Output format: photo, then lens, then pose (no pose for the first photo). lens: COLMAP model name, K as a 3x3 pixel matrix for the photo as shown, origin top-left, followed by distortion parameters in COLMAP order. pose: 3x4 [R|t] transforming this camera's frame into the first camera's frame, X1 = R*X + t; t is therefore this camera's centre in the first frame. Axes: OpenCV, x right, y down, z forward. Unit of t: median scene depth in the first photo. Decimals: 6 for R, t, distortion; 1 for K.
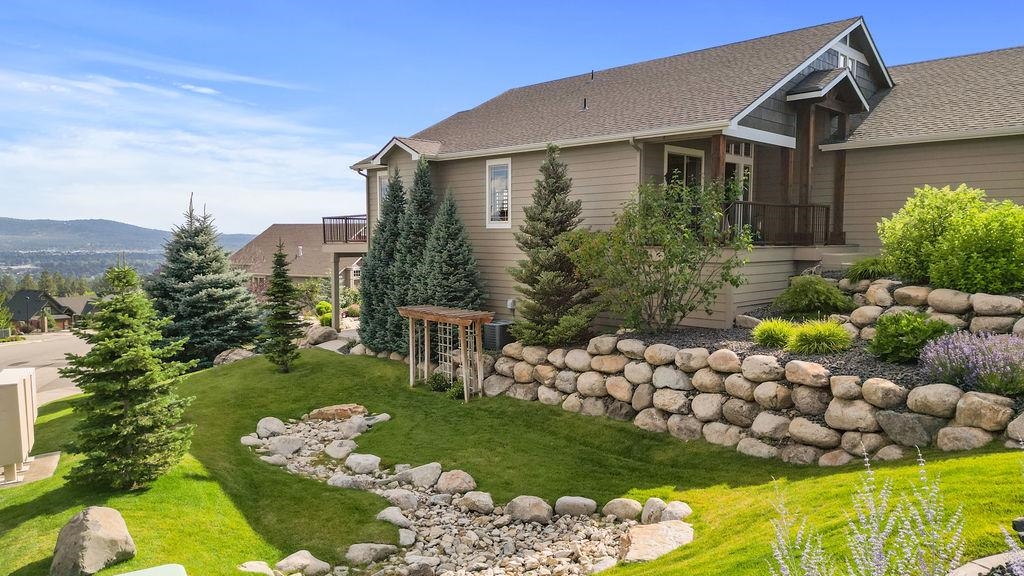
lens RADIAL K [[740.8, 0, 512.0], [0, 740.8, 288.0], [0, 0, 1]] dist [0.037863, -0.005447]
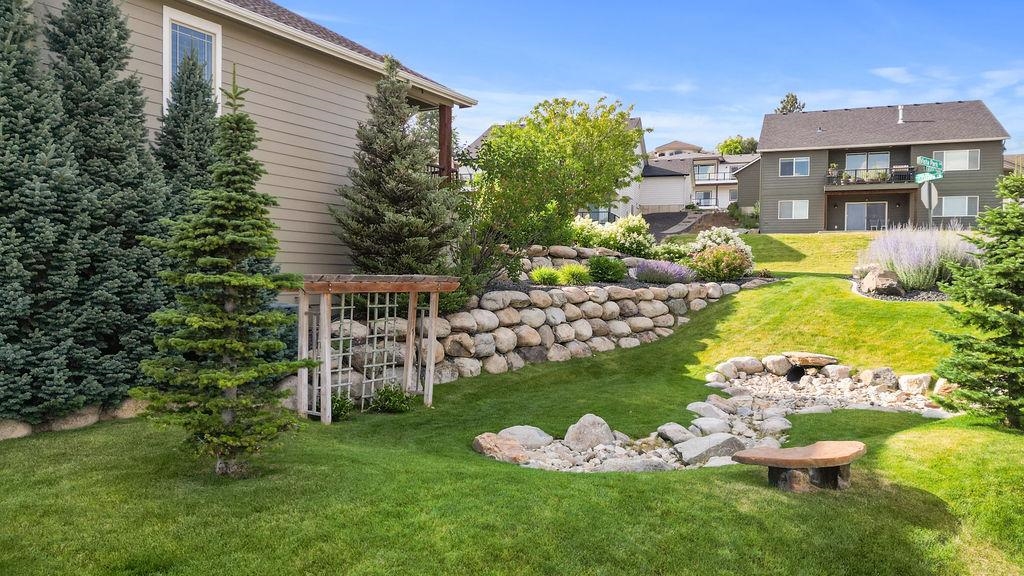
lens RADIAL K [[740.8, 0, 512.0], [0, 740.8, 288.0], [0, 0, 1]] dist [0.037863, -0.005447]
pose [[-0.239568, -0.020068, 0.970672, -0.718146], [0.051376, 0.998124, 0.033315, 0.026202], [-0.969519, 0.057851, -0.238088, 1.048832]]
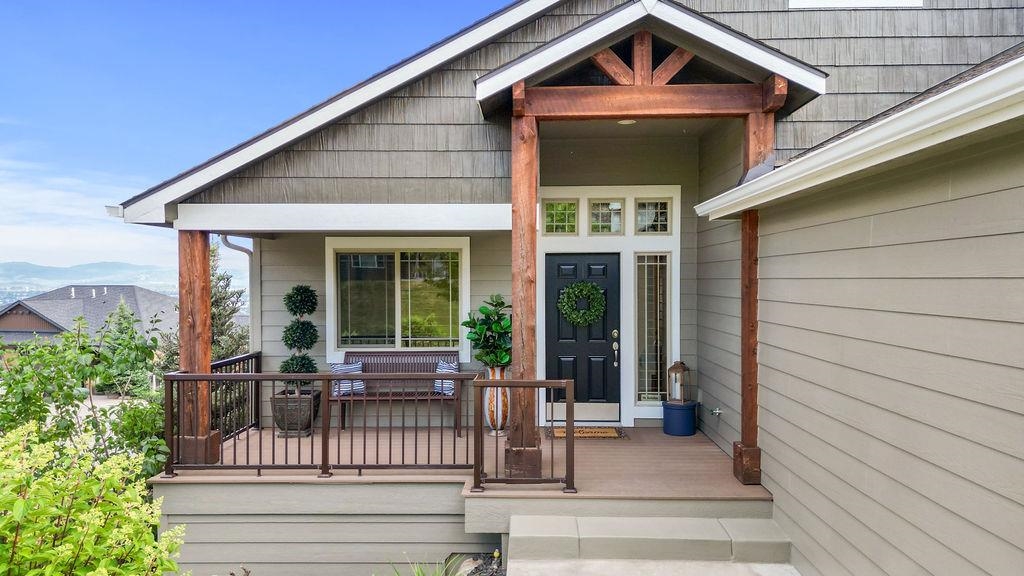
lens RADIAL K [[740.8, 0, 512.0], [0, 740.8, 288.0], [0, 0, 1]] dist [0.037863, -0.005447]
pose [[0.693466, 0.008483, -0.720440, 0.702595], [-0.050413, 0.998051, -0.036774, -0.151163], [0.718724, 0.061821, 0.692542, 0.779901]]
